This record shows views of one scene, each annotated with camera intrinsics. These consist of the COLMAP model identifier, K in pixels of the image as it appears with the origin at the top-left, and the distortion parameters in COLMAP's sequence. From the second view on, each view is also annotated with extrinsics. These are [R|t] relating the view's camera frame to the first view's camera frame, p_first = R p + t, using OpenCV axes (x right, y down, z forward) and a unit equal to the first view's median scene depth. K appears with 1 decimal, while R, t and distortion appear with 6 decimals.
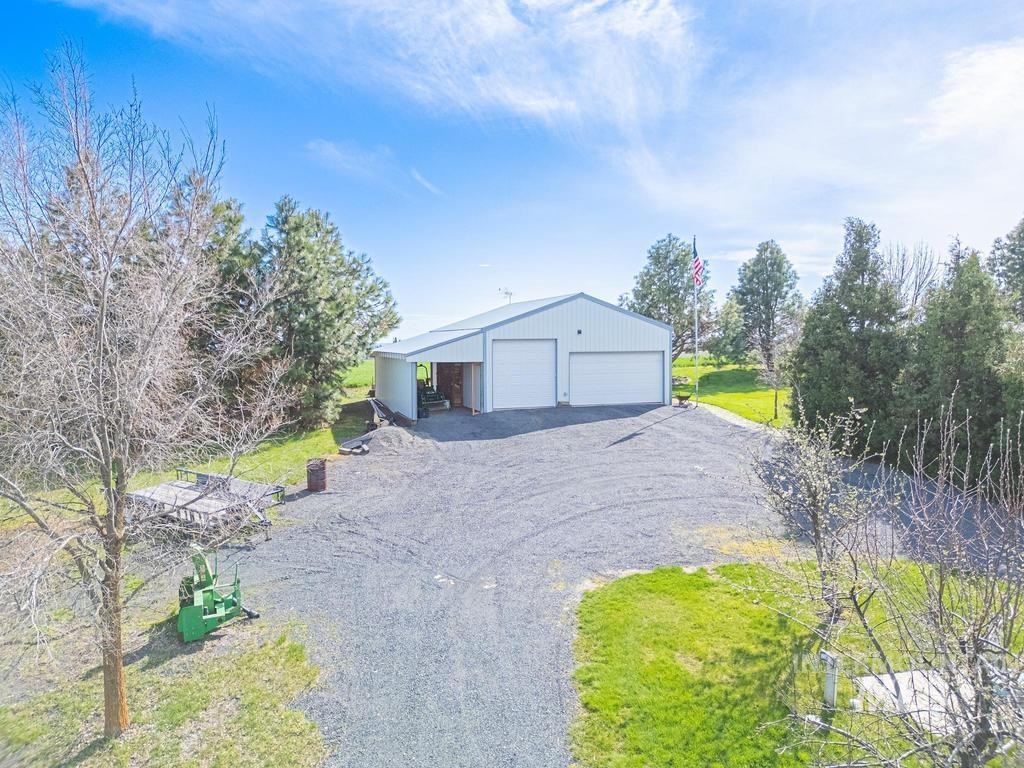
lens RADIAL K [[751.0, 0, 512.0], [0, 751.0, 384.0], [0, 0, 1]] dist [-0.007931, -0.007506]
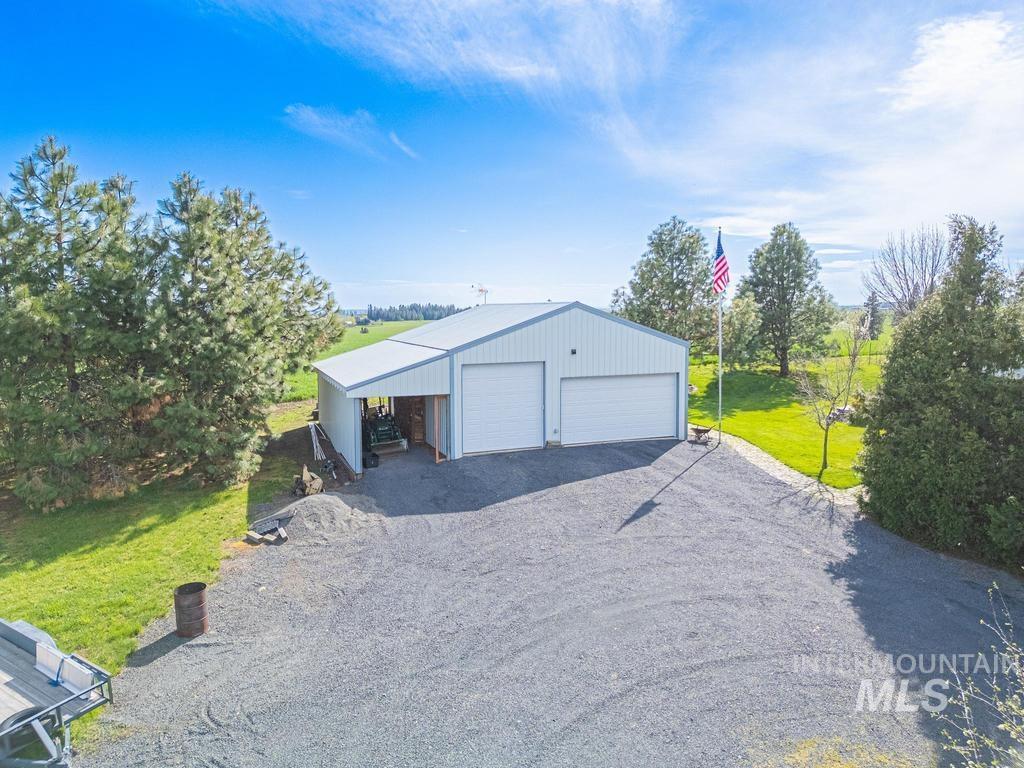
lens RADIAL K [[732.5, 0, 512.0], [0, 732.5, 384.0], [0, 0, 1]] dist [-0.004939, -0.040304]
pose [[0.999522, -0.001445, 0.030888, 0.002151], [-0.000126, 0.998709, 0.050806, -0.071810], [-0.030922, -0.050786, 0.998231, 0.233287]]
